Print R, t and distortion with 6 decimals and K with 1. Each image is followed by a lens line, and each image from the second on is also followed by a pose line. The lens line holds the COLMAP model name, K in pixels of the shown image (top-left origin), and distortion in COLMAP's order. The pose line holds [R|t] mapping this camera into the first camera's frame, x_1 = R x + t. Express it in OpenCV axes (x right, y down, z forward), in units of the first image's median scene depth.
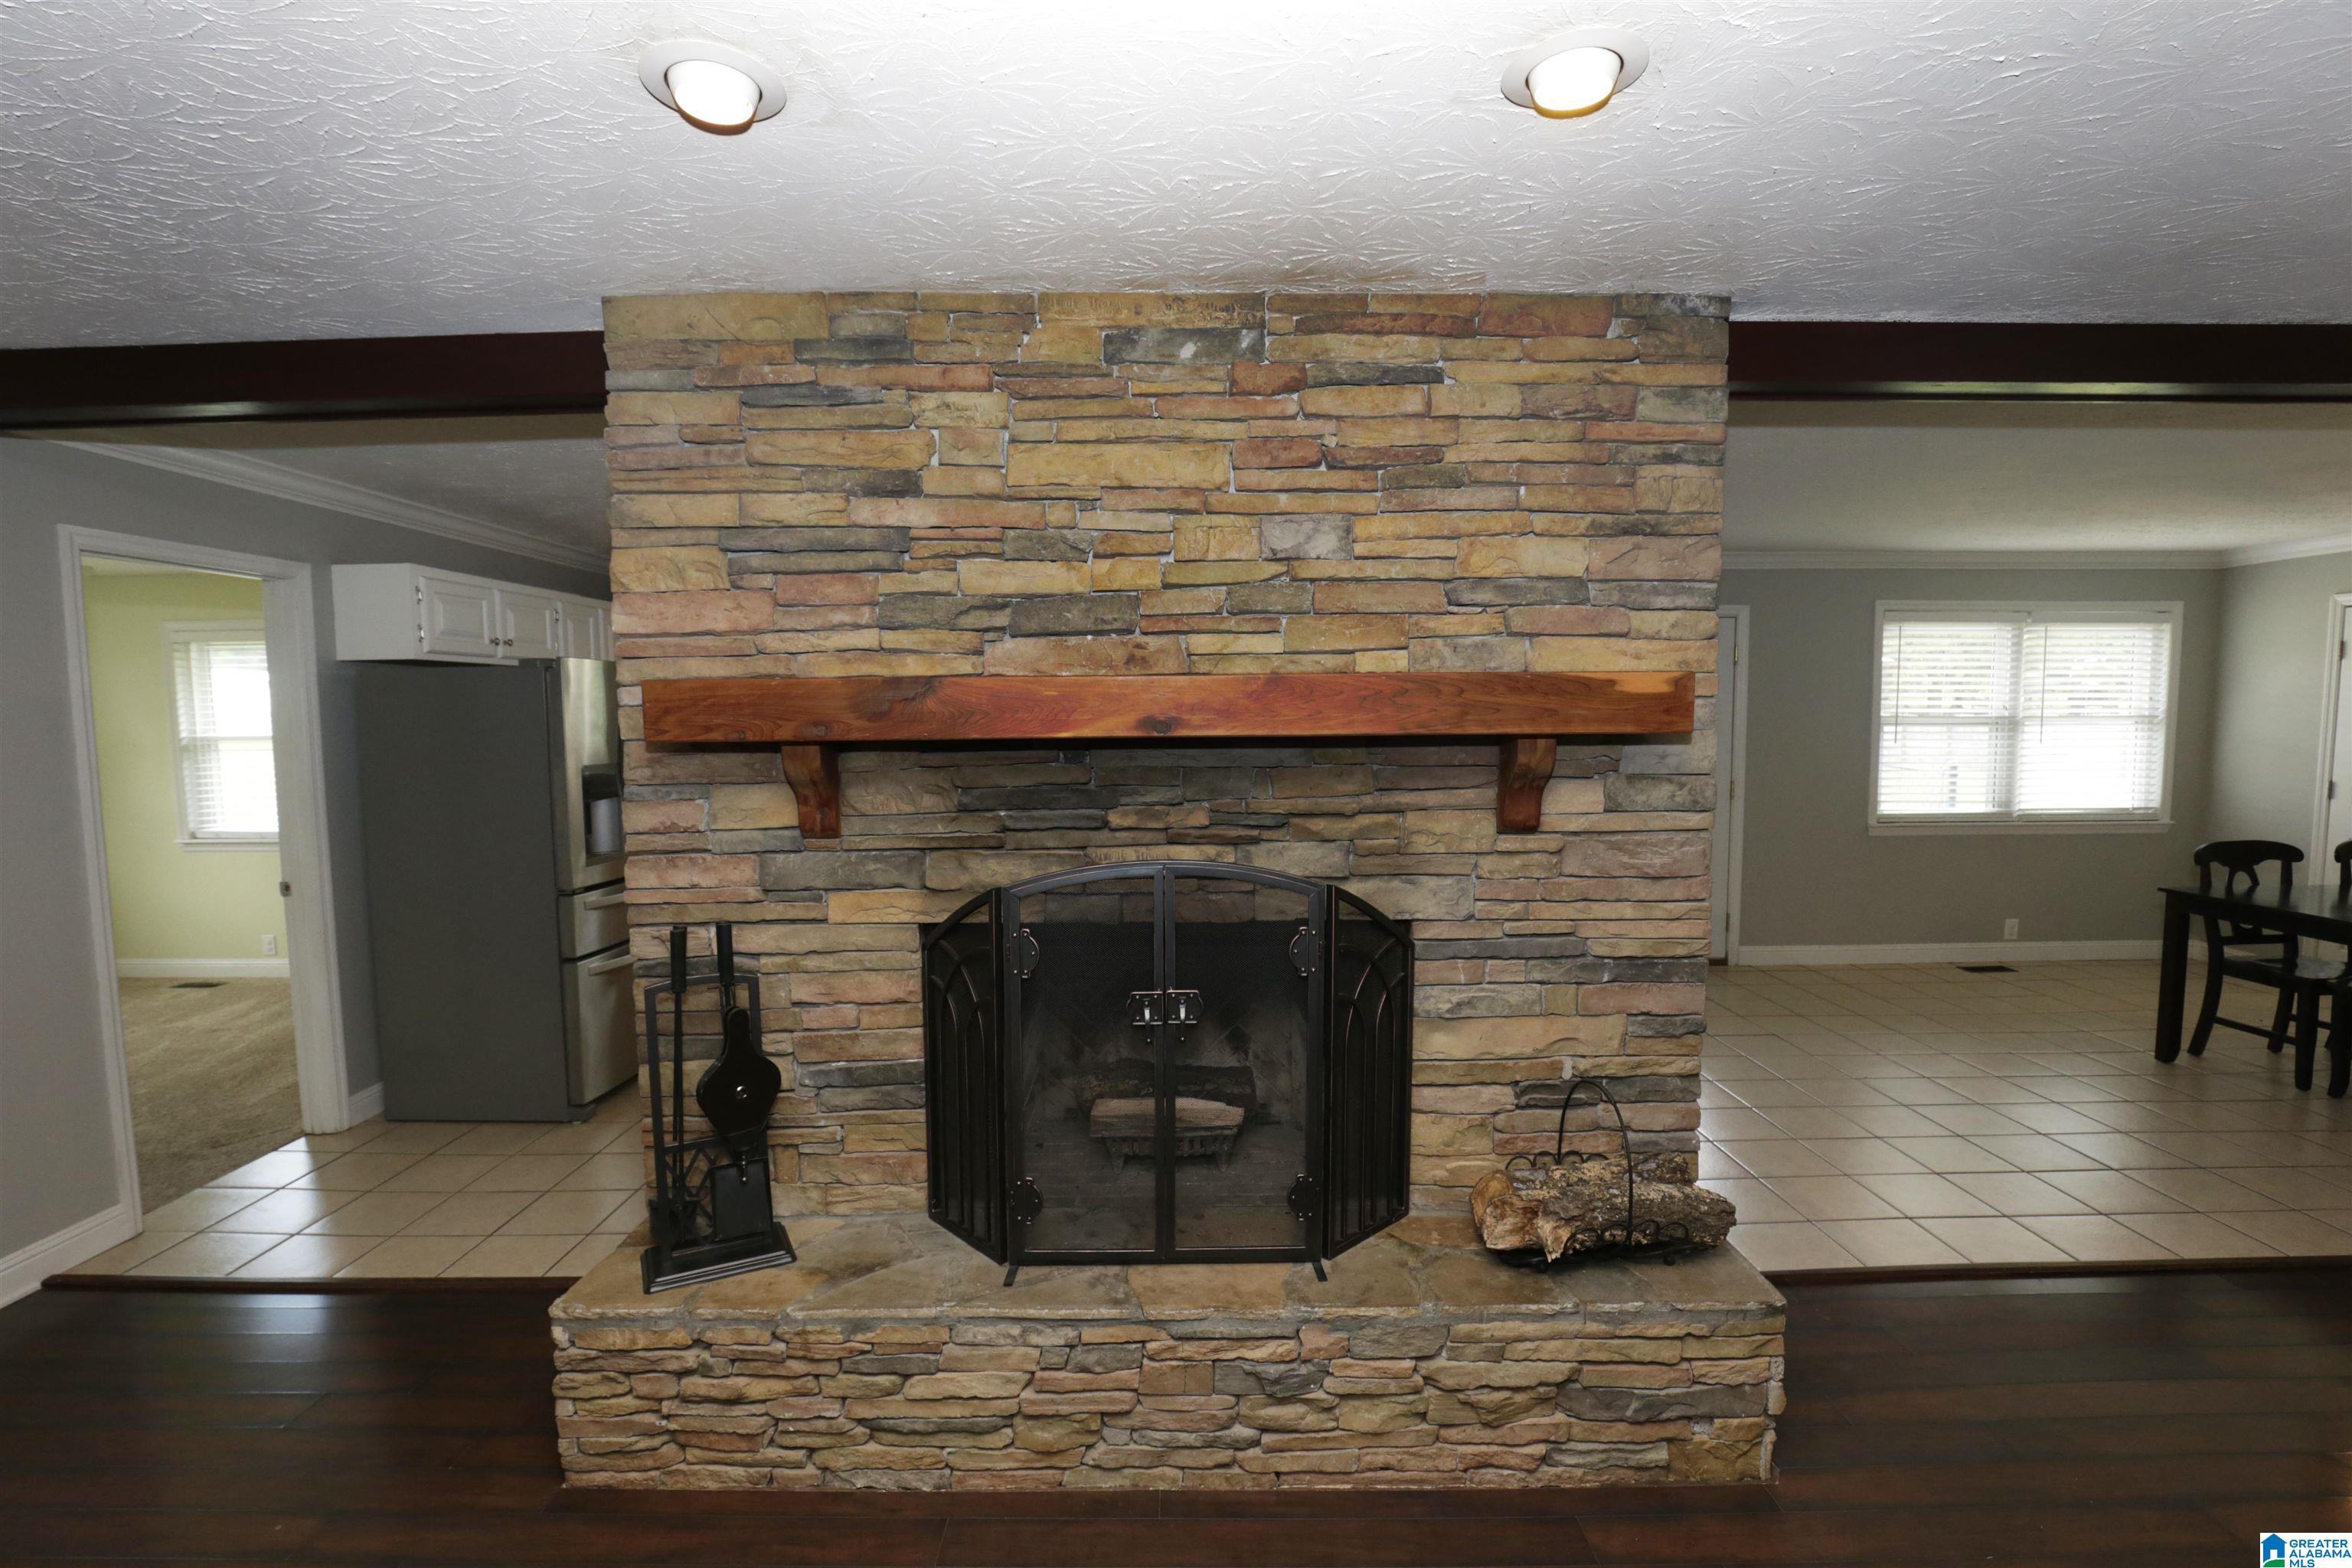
lens RADIAL K [[1083.0, 0, 1194.9], [0, 1083.0, 797.0], [0, 0, 1]] dist [-0.030963, 0.004917]
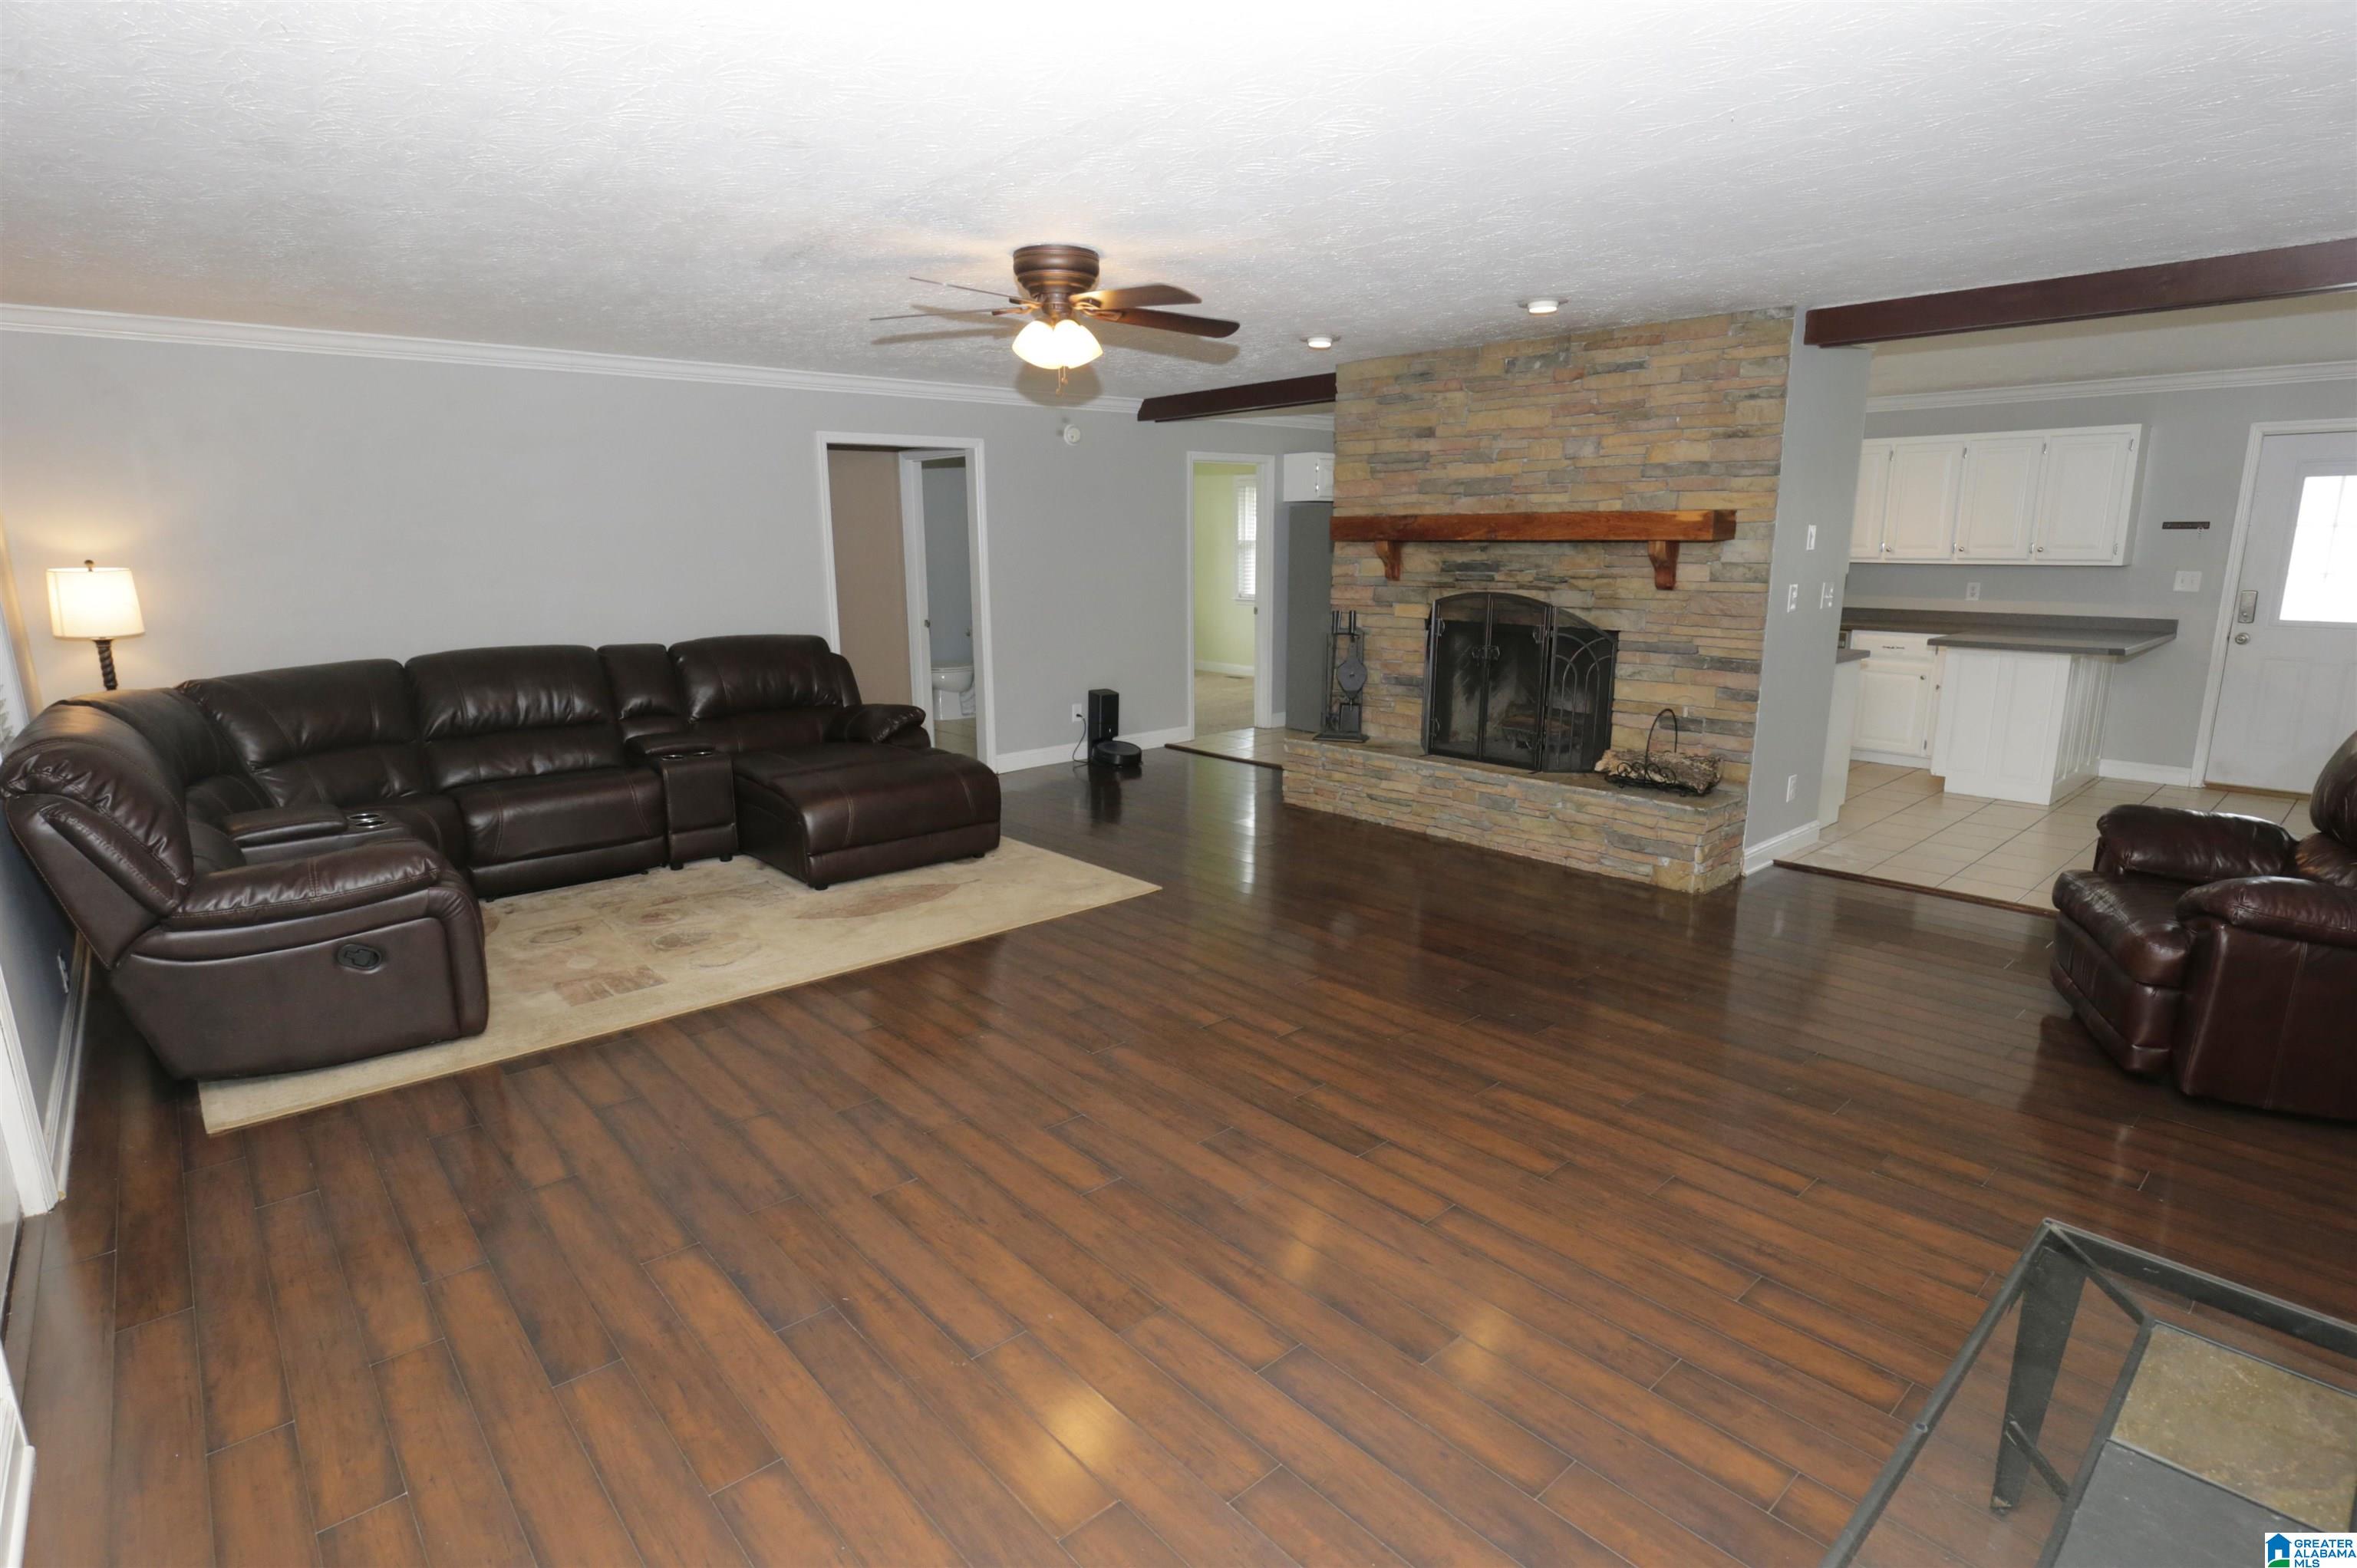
lens RADIAL K [[1208.8, 0, 1178.7], [0, 1208.8, 793.3], [0, 0, 1]] dist [-0.014412, 0.000873]
pose [[0.666462, 0.160663, -0.728022, 1.440030], [-0.059245, 0.984829, 0.163101, 0.096818], [0.743182, -0.065569, 0.665869, -1.258636]]
